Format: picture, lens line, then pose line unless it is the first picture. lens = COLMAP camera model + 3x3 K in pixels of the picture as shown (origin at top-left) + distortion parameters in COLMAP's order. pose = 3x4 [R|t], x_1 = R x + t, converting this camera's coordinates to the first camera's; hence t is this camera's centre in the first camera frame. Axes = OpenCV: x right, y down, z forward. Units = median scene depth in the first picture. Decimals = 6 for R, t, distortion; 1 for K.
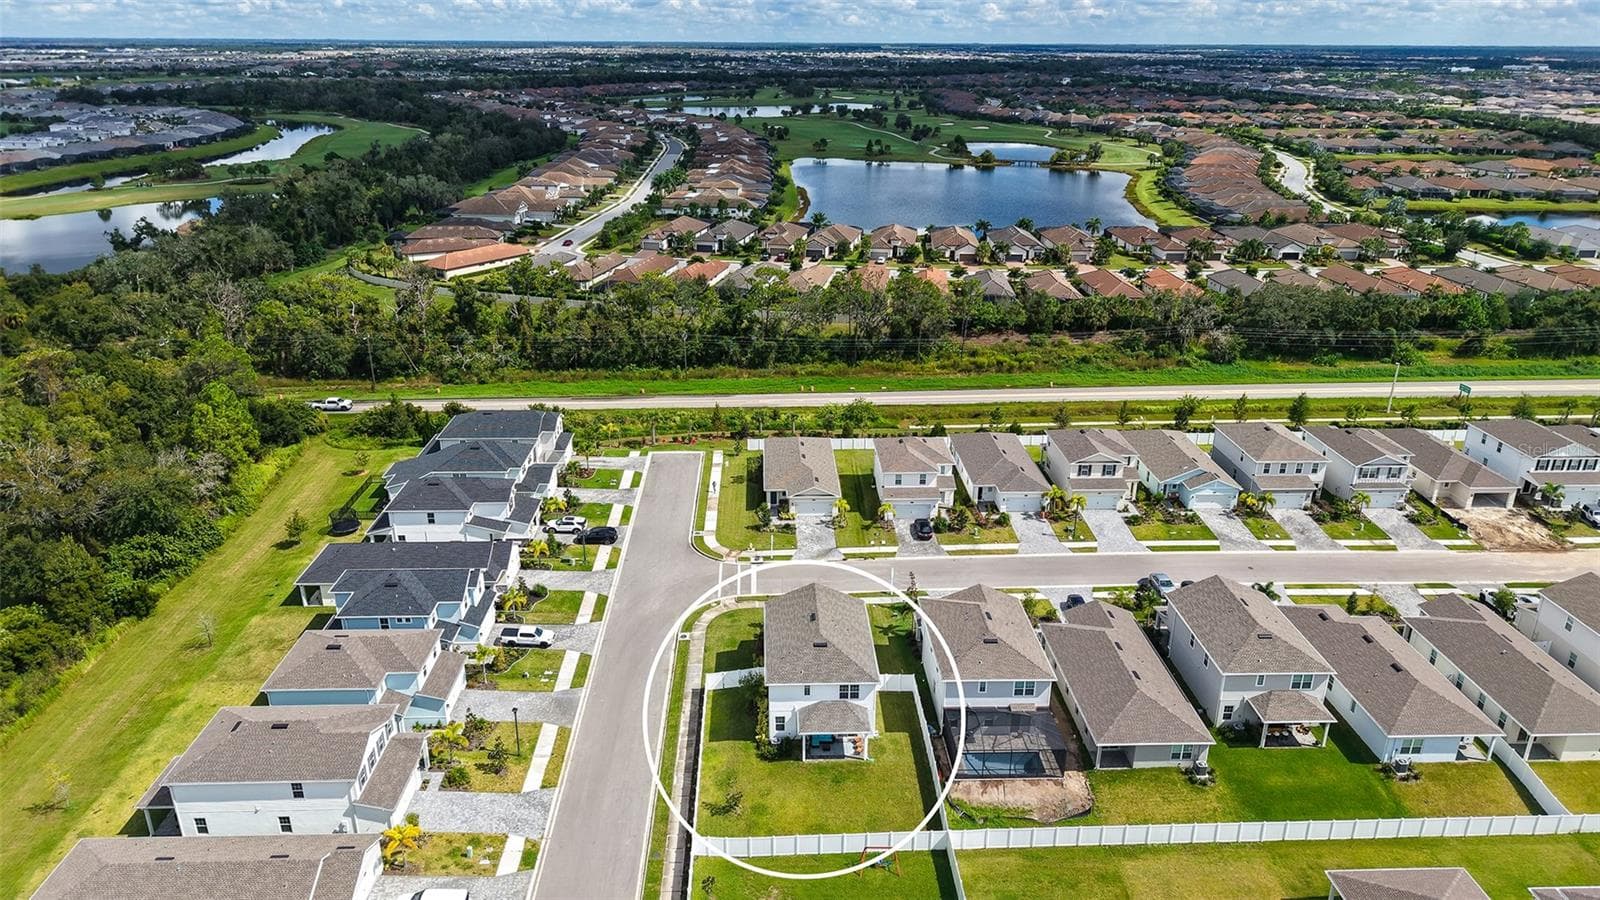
lens RADIAL K [[1078.5, 0, 800.0], [0, 1078.5, 450.0], [0, 0, 1]] dist [0.080474, -0.001058]
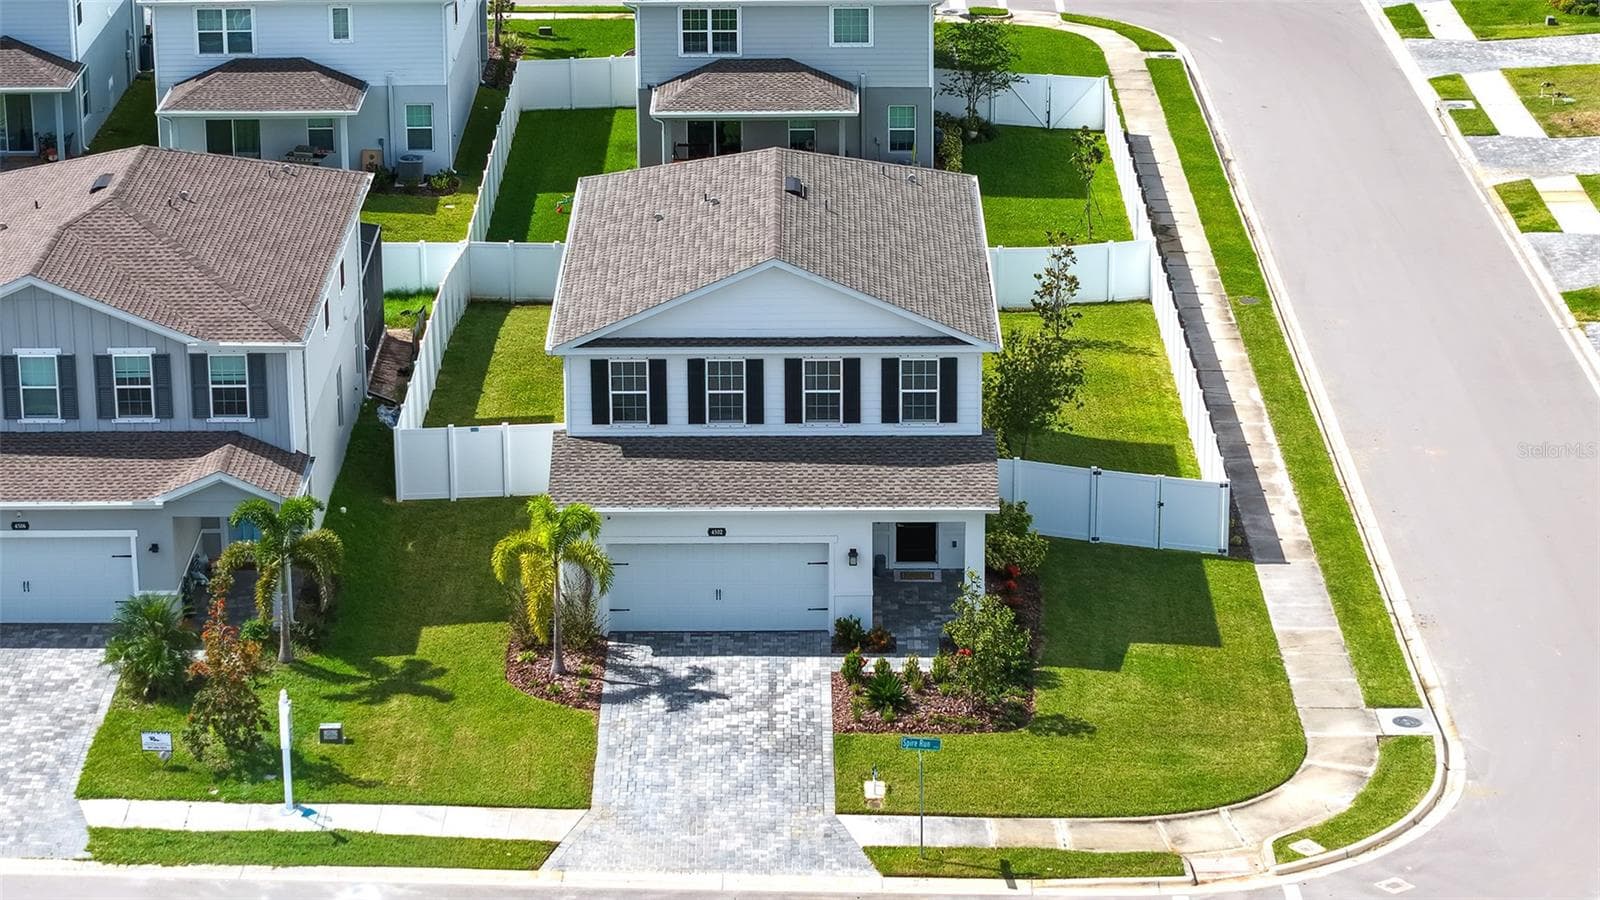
lens RADIAL K [[4099.9, 0, 800.0], [0, 4099.9, 450.0], [0, 0, 1]] dist [-0.184488, -0.244241]
pose [[-0.999374, -0.009890, 0.033964, -0.021125], [0.014191, 0.767403, 0.641008, -0.392108], [-0.032404, 0.641089, -0.766782, 1.702957]]
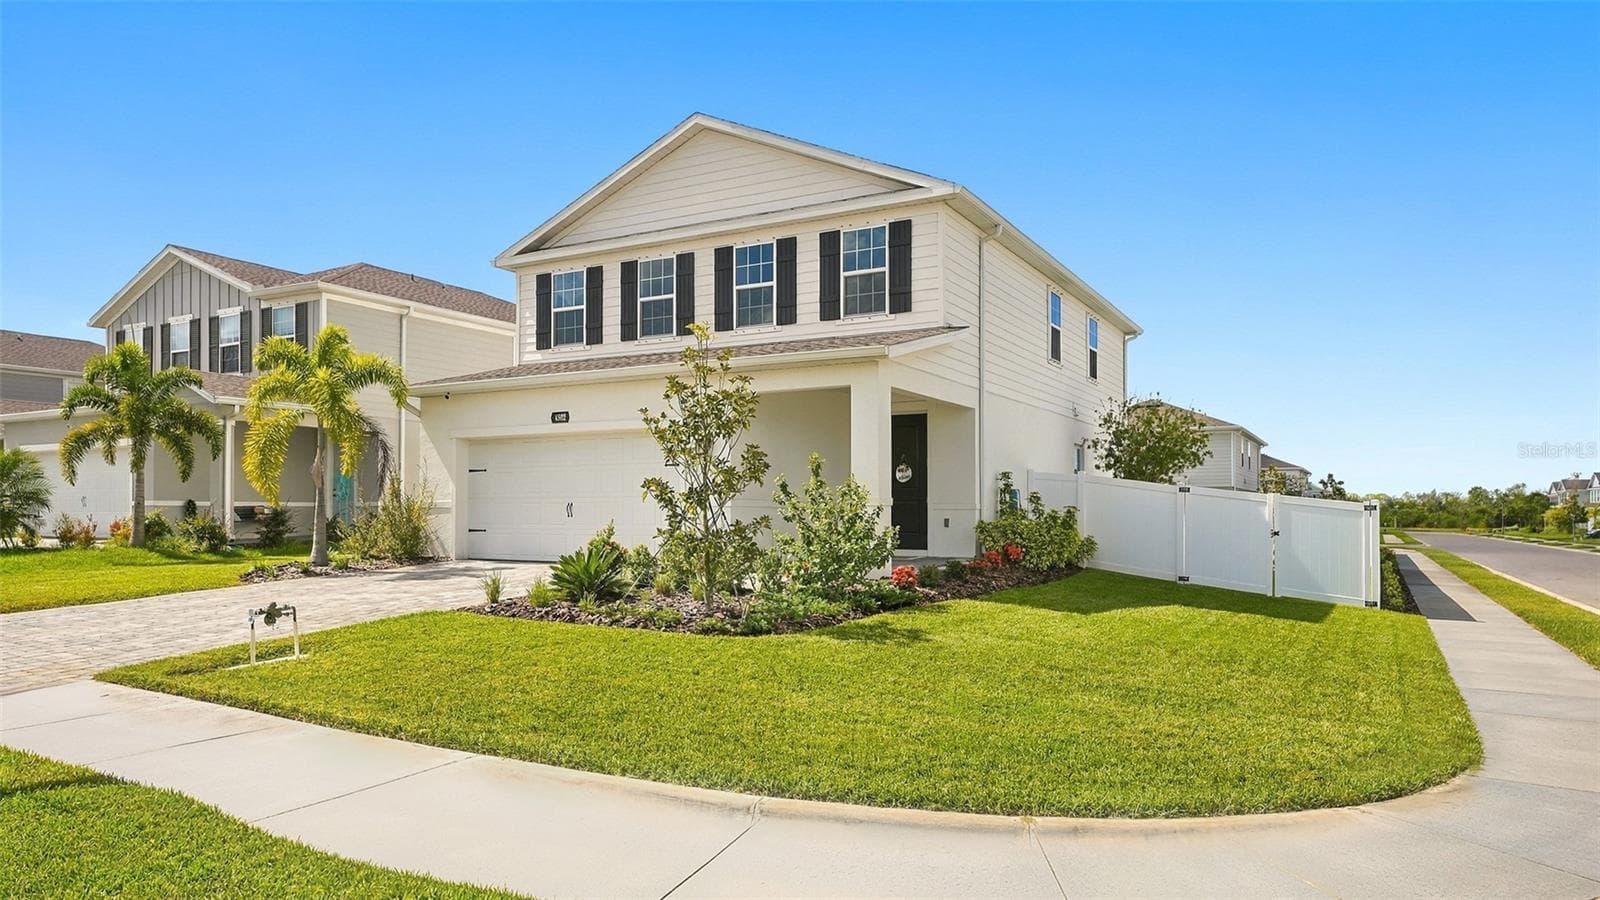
lens RADIAL K [[1027.2, 0, 800.0], [0, 1027.2, 500.0], [0, 0, 1]] dist [0.013901, 0.000339]
pose [[-0.855180, 0.003777, 0.518317, -0.092992], [0.183232, 0.937611, 0.295484, 0.138555], [-0.484864, 0.347665, -0.802519, 1.178131]]
